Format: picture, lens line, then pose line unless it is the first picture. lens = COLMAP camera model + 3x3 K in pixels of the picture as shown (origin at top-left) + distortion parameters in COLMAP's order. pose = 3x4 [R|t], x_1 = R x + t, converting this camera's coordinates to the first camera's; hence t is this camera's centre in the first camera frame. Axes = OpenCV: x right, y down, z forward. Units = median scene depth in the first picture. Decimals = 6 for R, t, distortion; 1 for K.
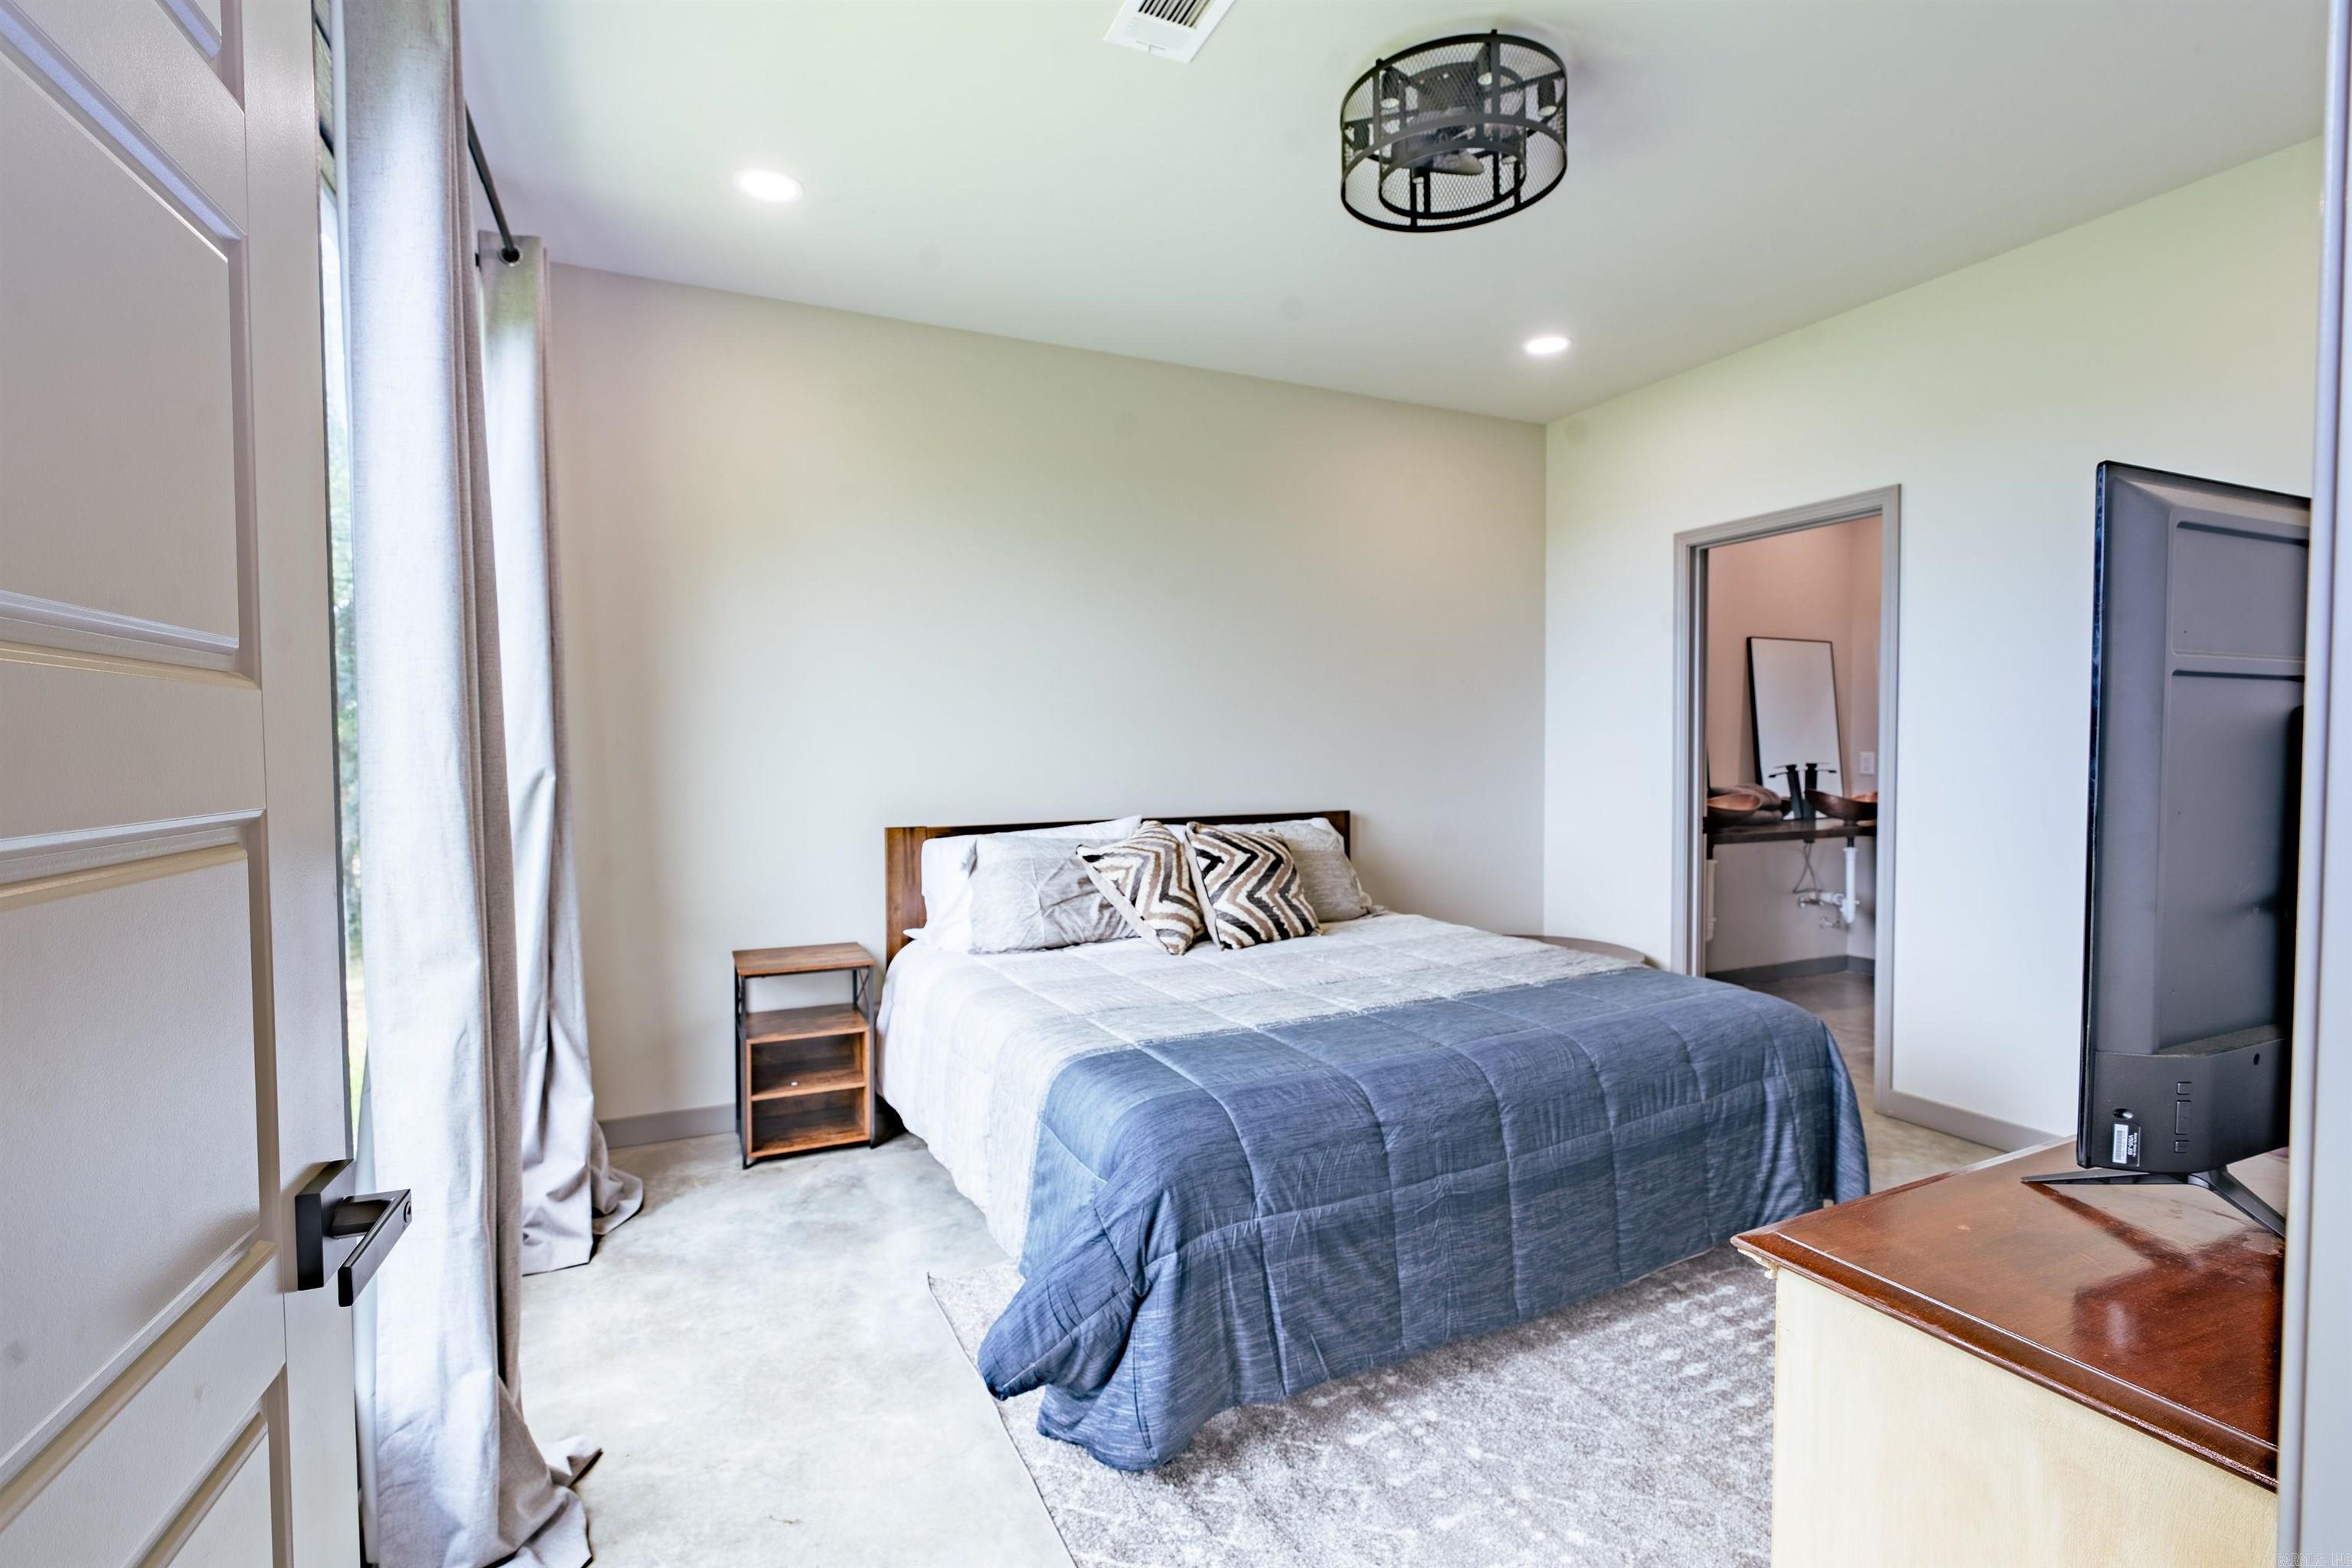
lens RADIAL K [[1057.9, 0, 1170.6], [0, 1057.9, 787.1], [0, 0, 1]] dist [-0.006822, -0.000032]
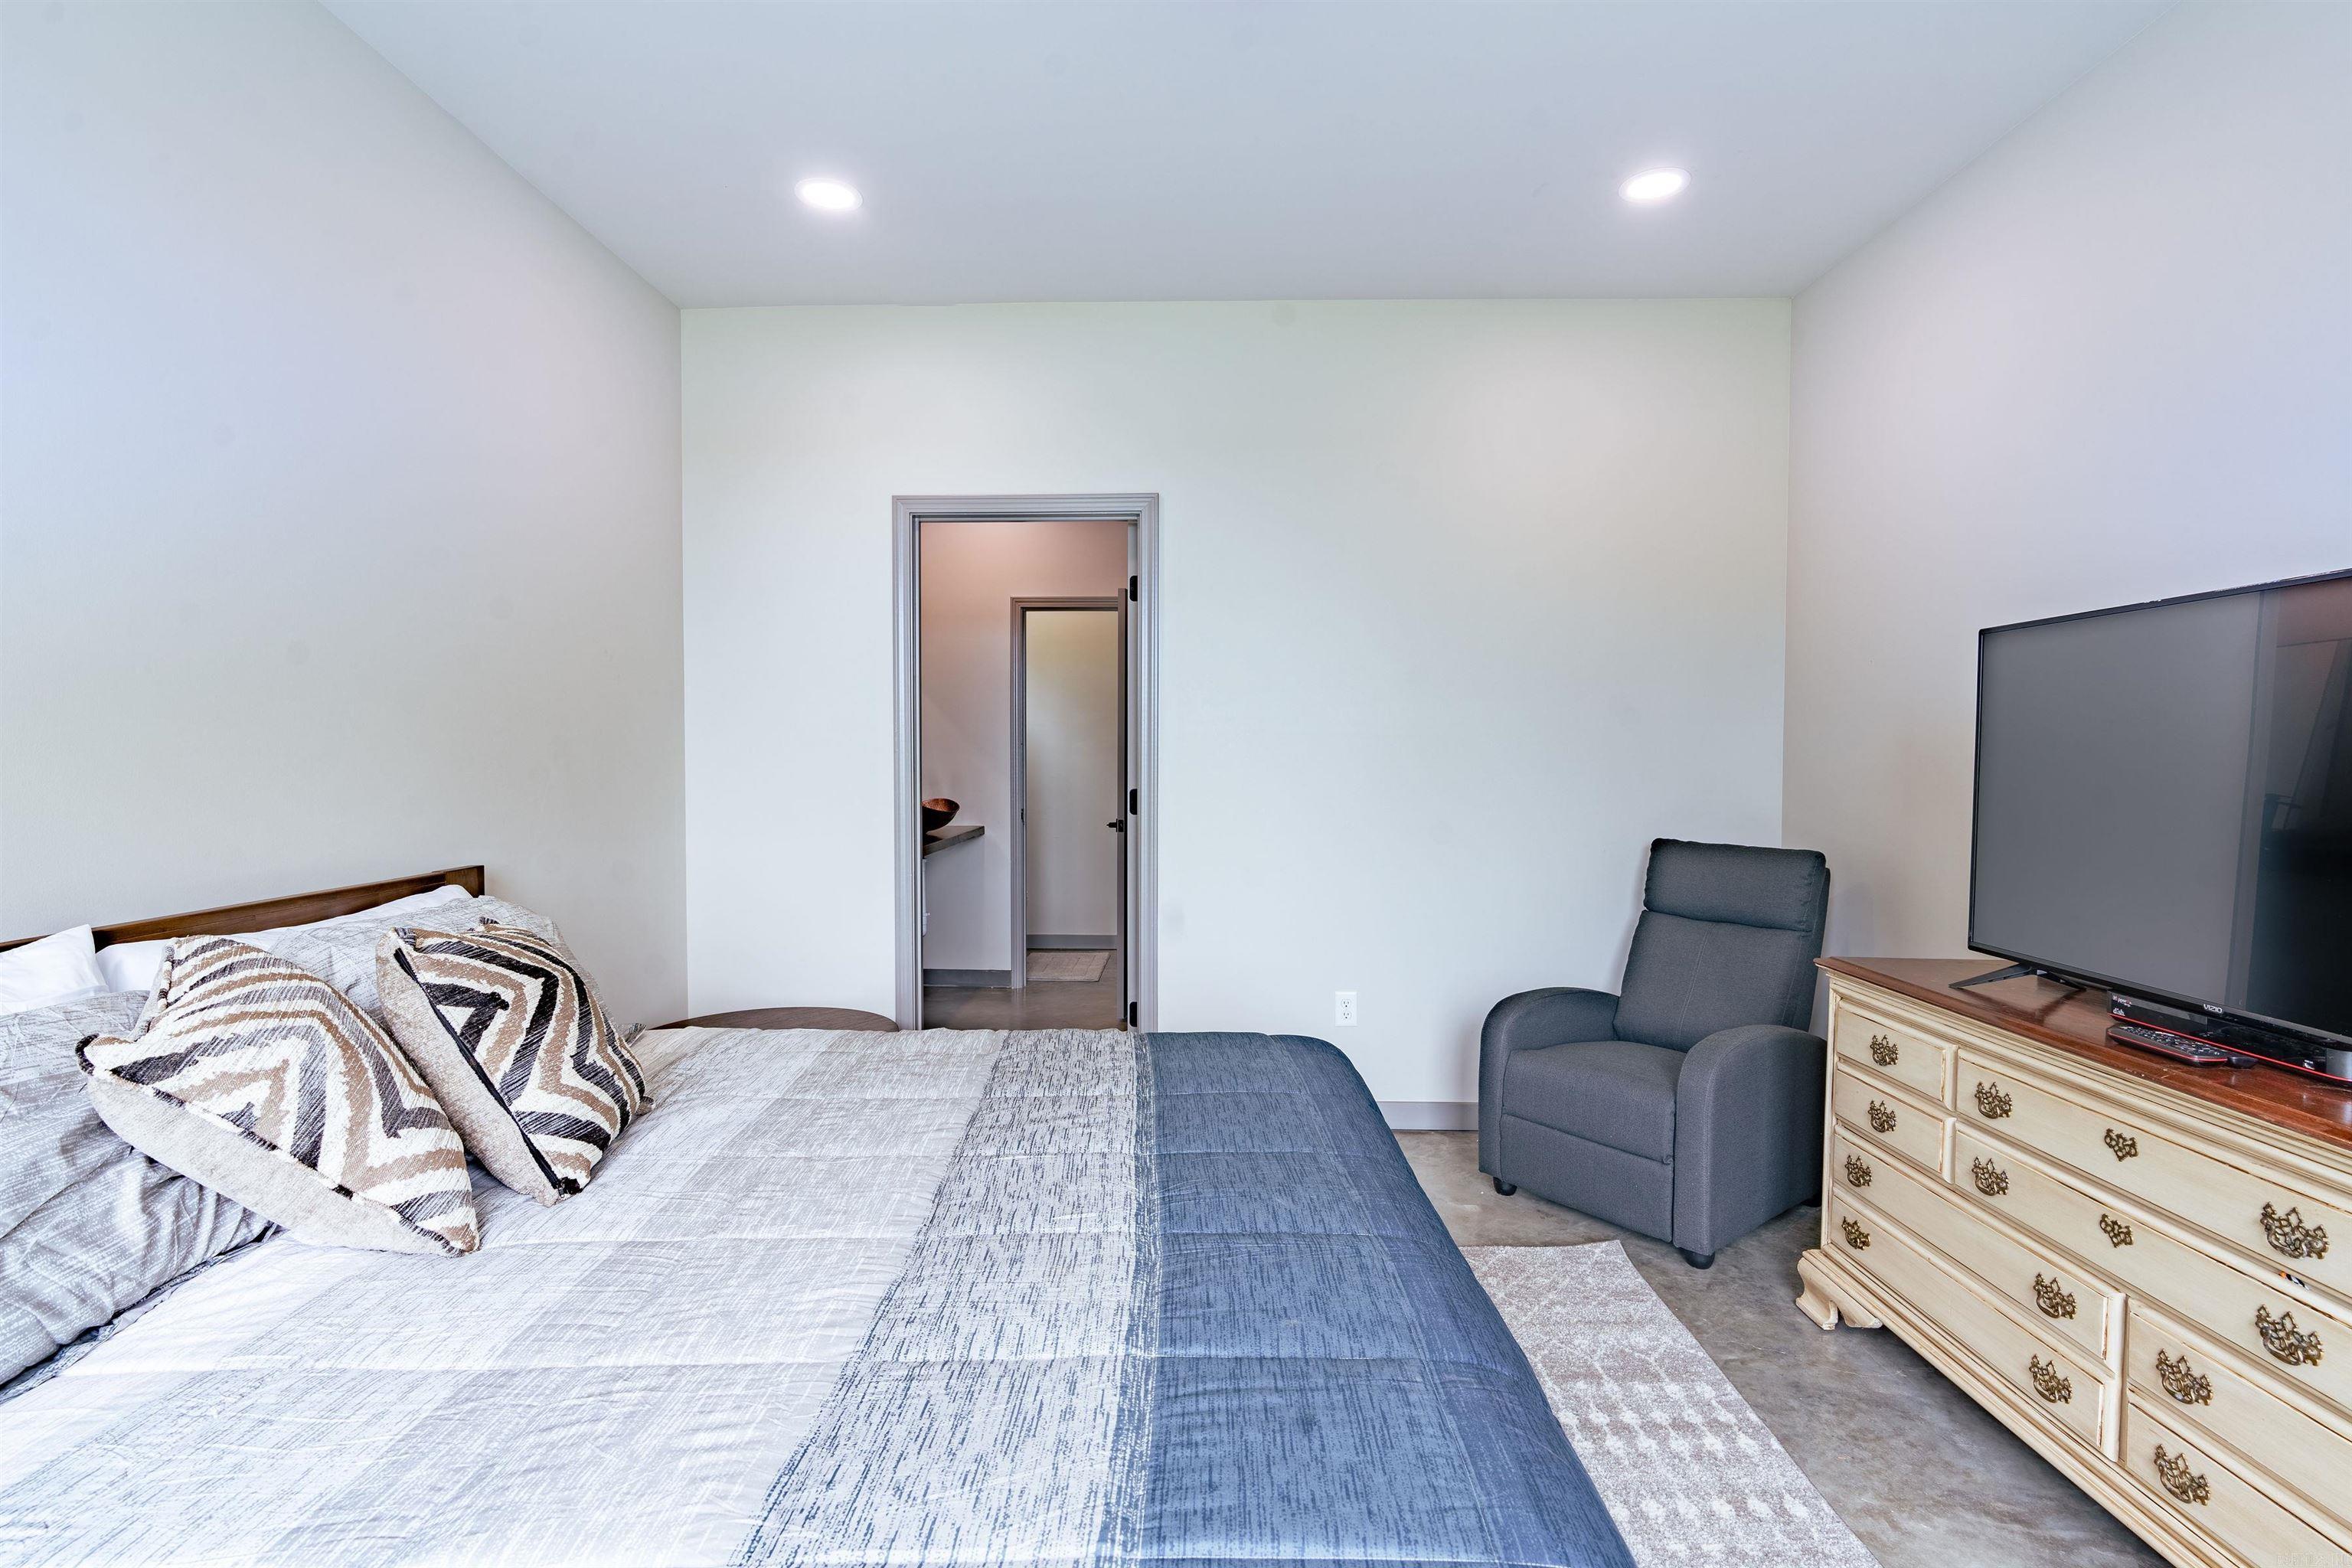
lens RADIAL K [[1105.7, 0, 1172.1], [0, 1105.7, 776.4], [0, 0, 1]] dist [-0.000148, 0.000261]
pose [[0.447341, -0.012777, 0.894272, -0.248609], [0.023171, 0.999728, 0.002693, -0.022794], [-0.894063, 0.019516, 0.447515, 0.529294]]
